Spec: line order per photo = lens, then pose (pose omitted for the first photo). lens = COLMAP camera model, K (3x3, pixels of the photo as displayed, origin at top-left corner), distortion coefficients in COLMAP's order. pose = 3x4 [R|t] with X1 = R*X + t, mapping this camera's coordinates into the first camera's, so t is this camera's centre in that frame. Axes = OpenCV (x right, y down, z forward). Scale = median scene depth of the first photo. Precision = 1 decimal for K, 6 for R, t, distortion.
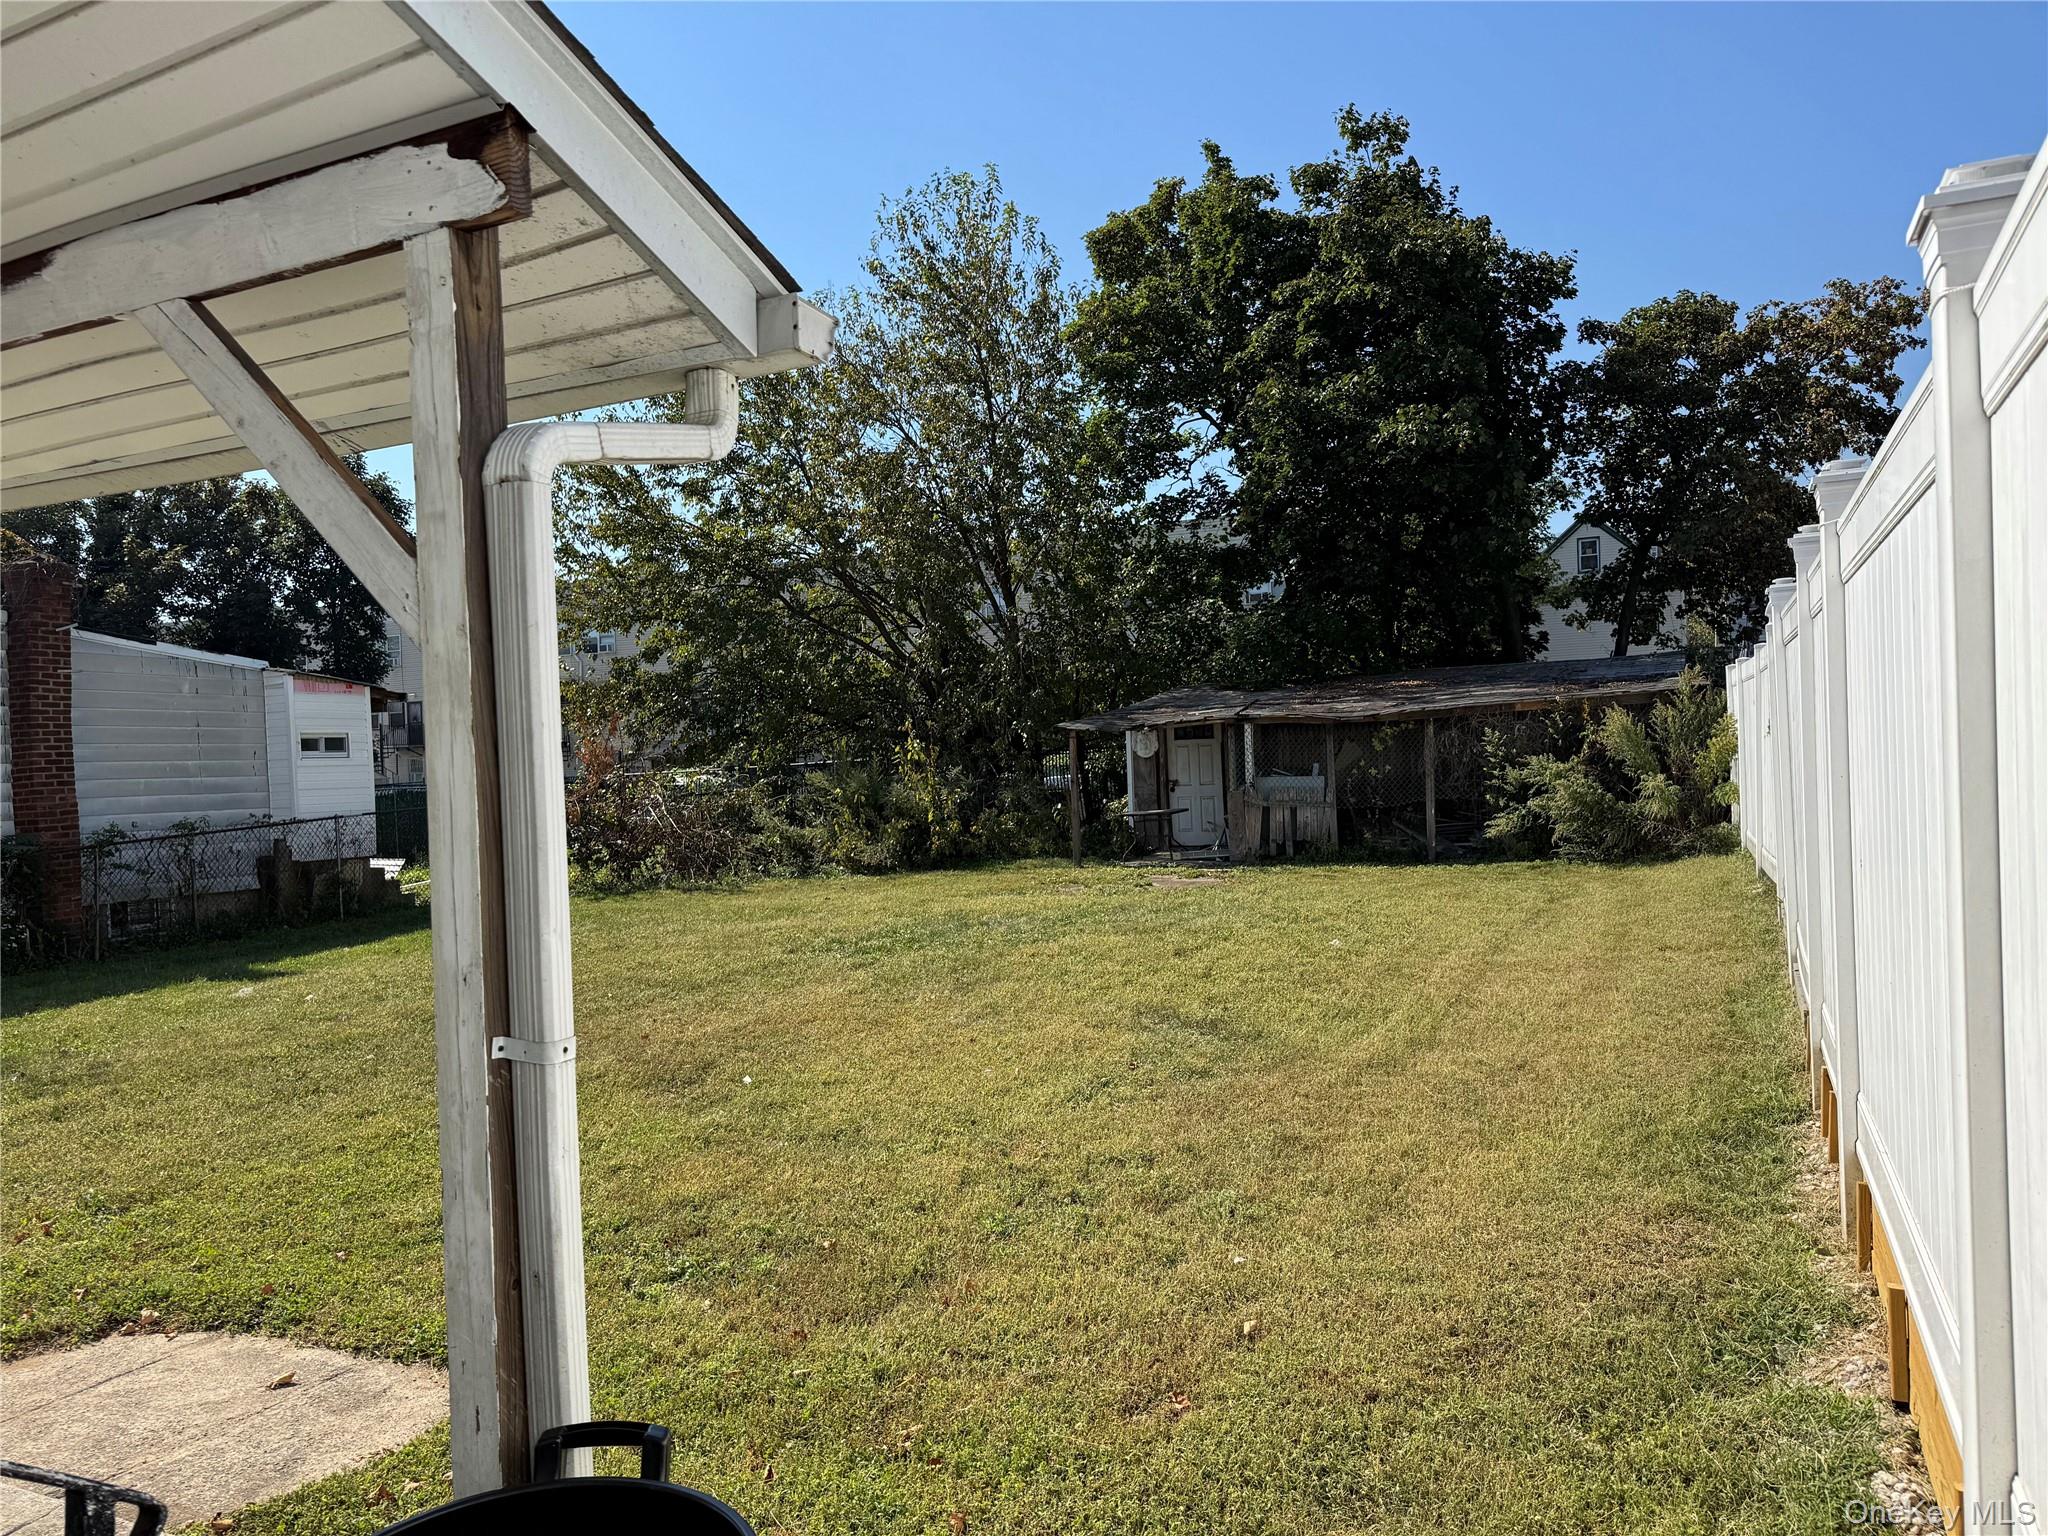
lens RADIAL K [[1410.0, 0, 1019.6], [0, 1410.0, 767.6], [0, 0, 1]] dist [0.019291, -0.028168]
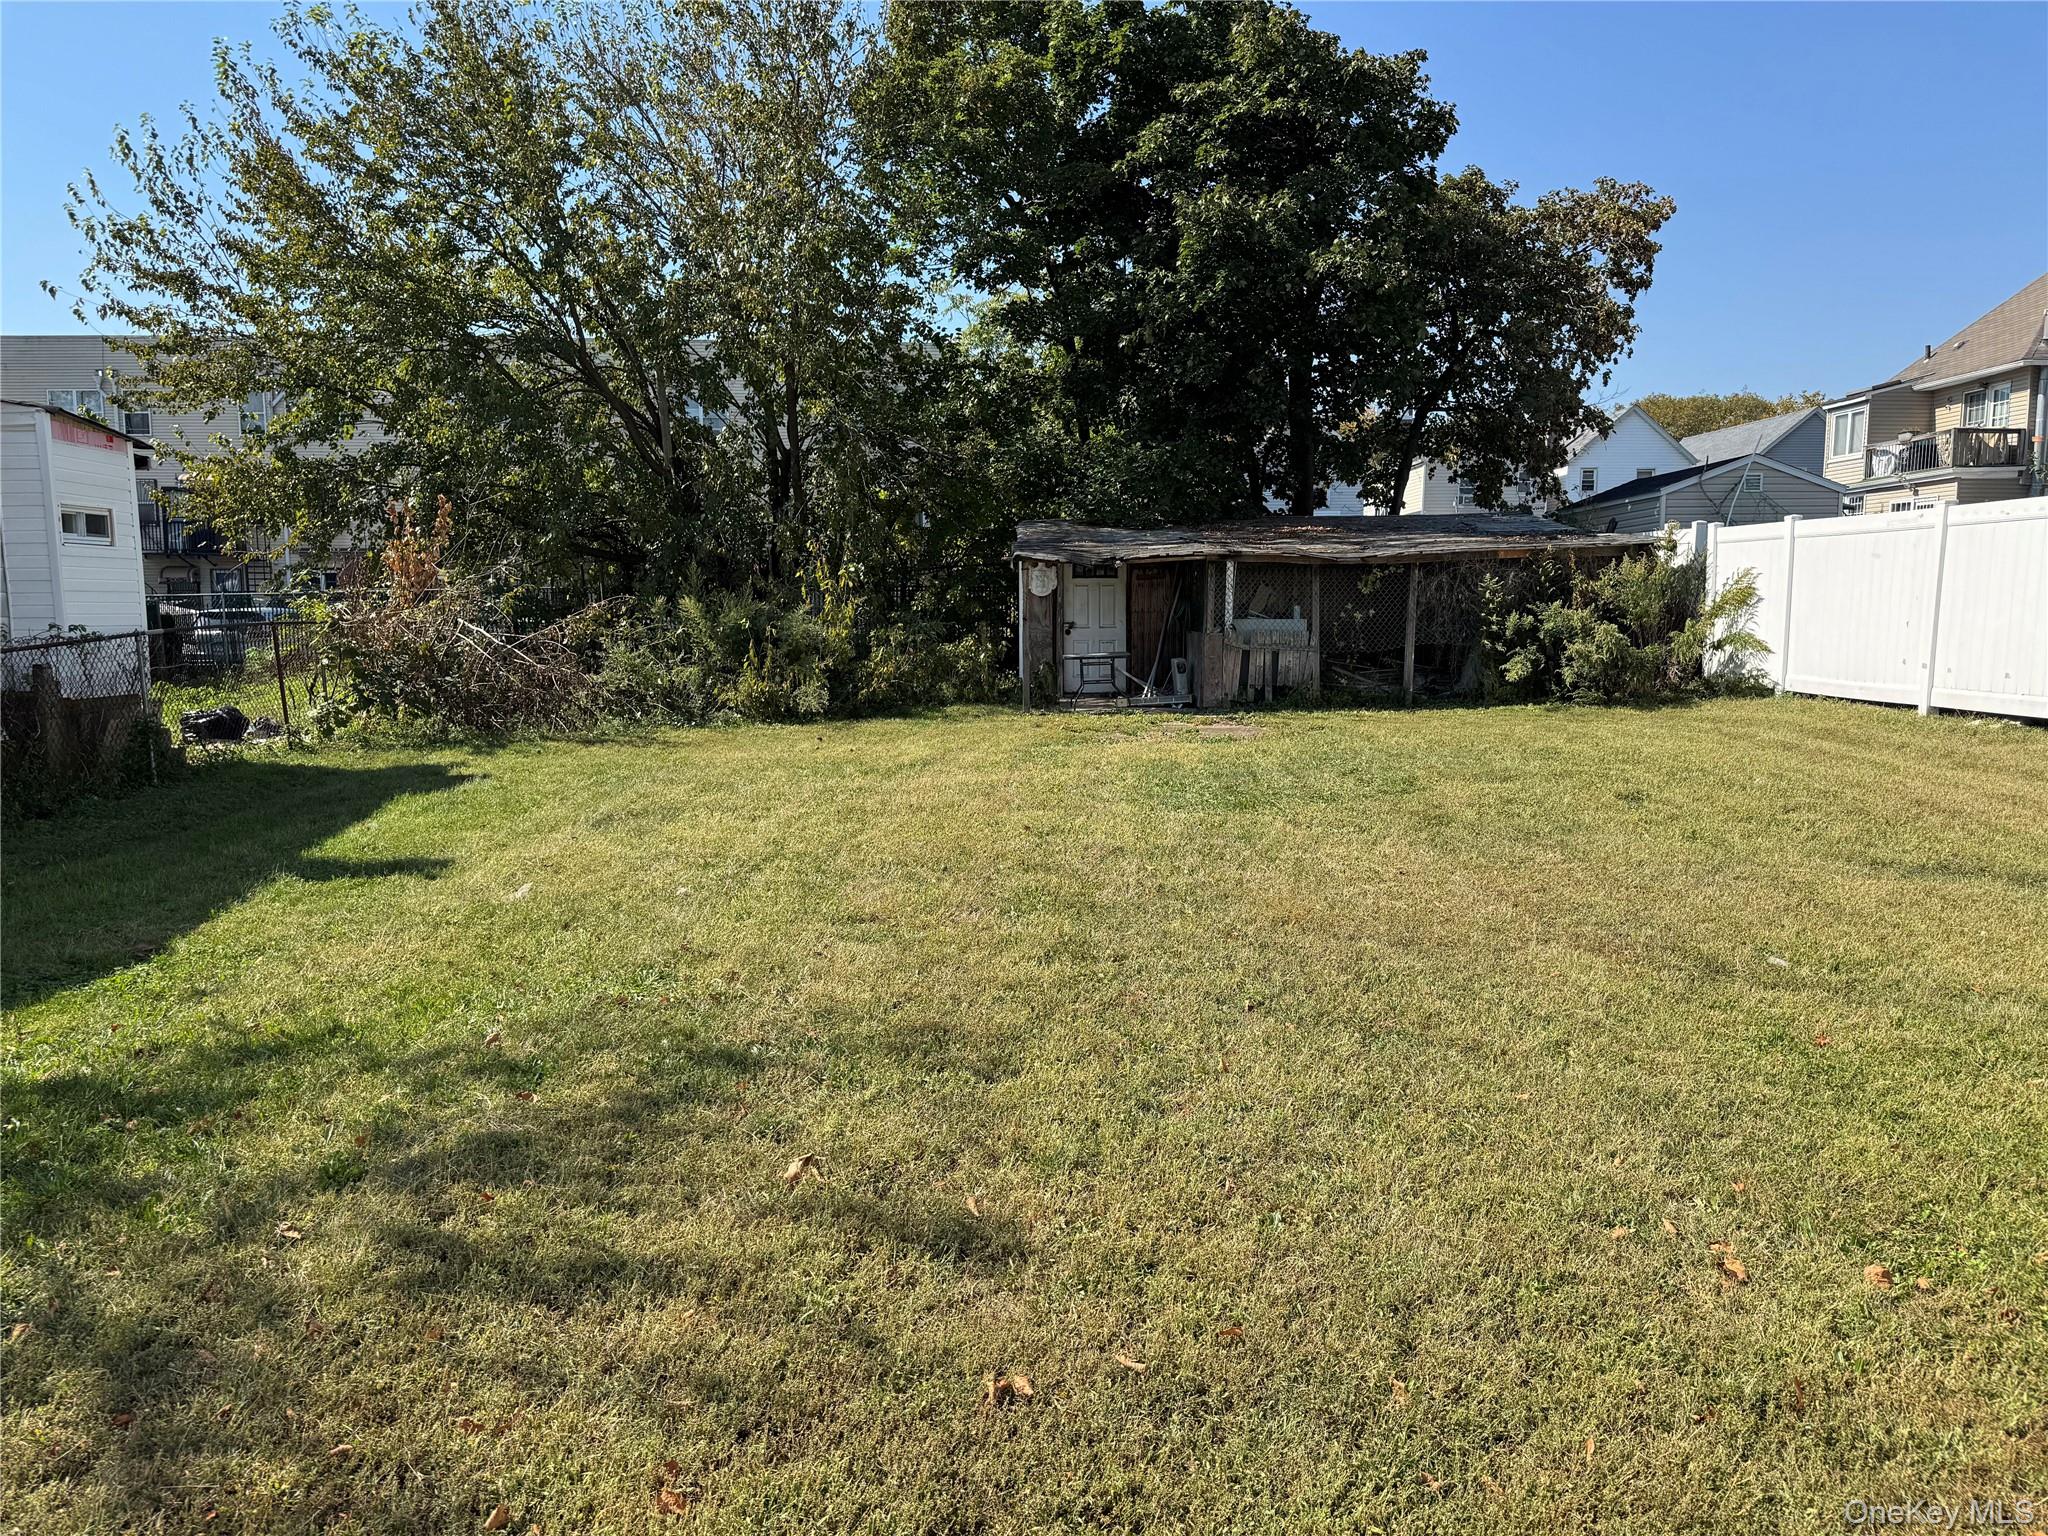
lens RADIAL K [[1410.0, 0, 1019.6], [0, 1410.0, 773.2], [0, 0, 1]] dist [0.019291, -0.028168]
pose [[0.901224, -0.017165, 0.433013, -0.377195], [-0.027278, 0.994987, 0.096215, 0.023185], [-0.432494, -0.098523, 0.896238, 0.206171]]
